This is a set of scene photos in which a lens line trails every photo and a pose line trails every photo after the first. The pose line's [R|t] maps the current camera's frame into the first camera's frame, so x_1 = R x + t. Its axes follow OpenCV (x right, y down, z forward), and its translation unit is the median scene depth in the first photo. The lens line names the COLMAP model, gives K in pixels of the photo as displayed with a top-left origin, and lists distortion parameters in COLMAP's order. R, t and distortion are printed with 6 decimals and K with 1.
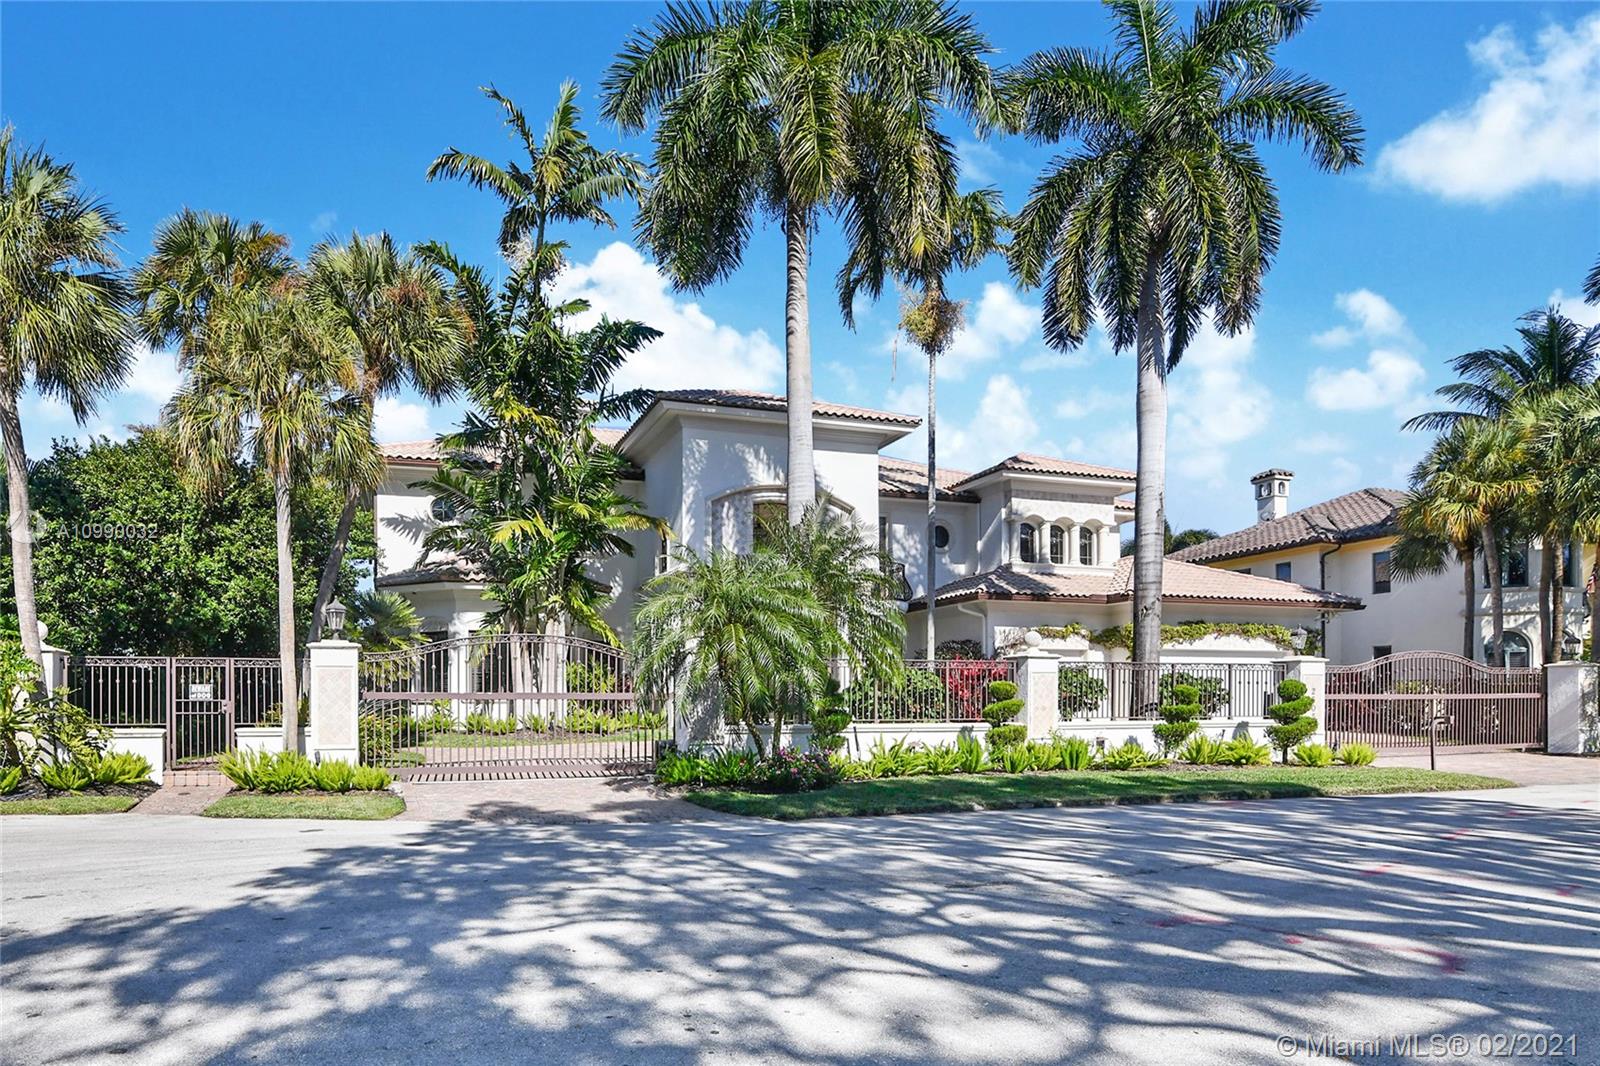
lens RADIAL K [[733.7, 0, 804.7], [0, 733.7, 527.5], [0, 0, 1]] dist [-0.014514, -0.000776]
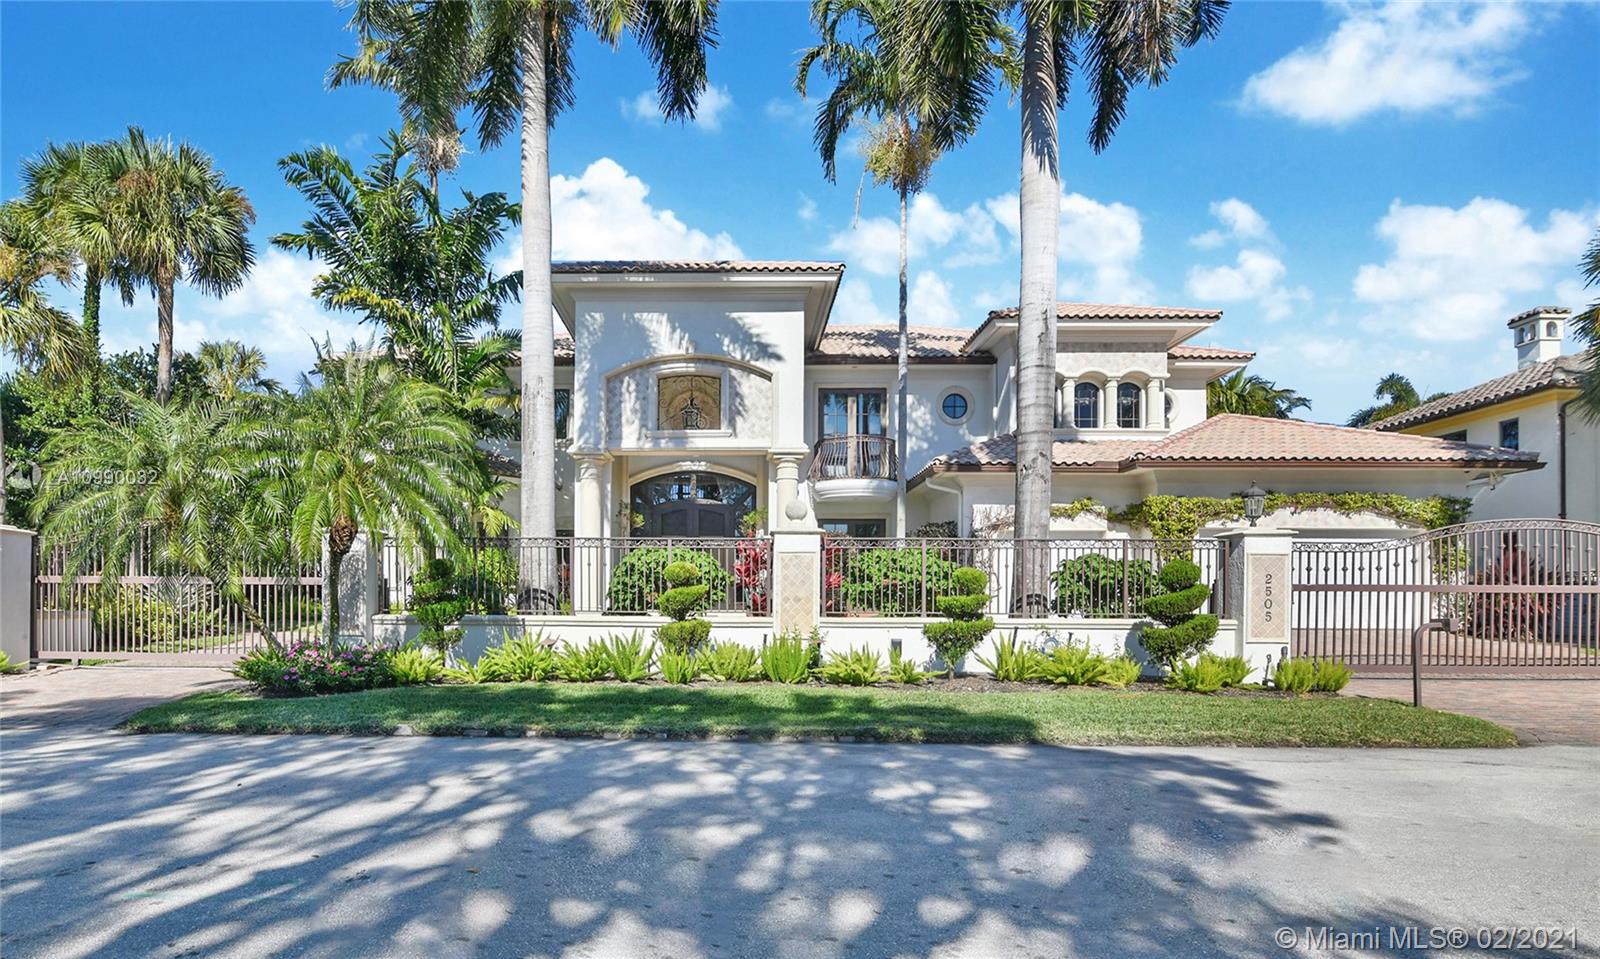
lens RADIAL K [[710.9, 0, 799.7], [0, 710.9, 451.5], [0, 0, 1]] dist [-0.020129, -0.000063]
pose [[0.958743, -0.048233, -0.280152, 0.284009], [0.058049, 0.997953, 0.026843, 0.038763], [0.278283, -0.041998, 0.959580, 0.156332]]
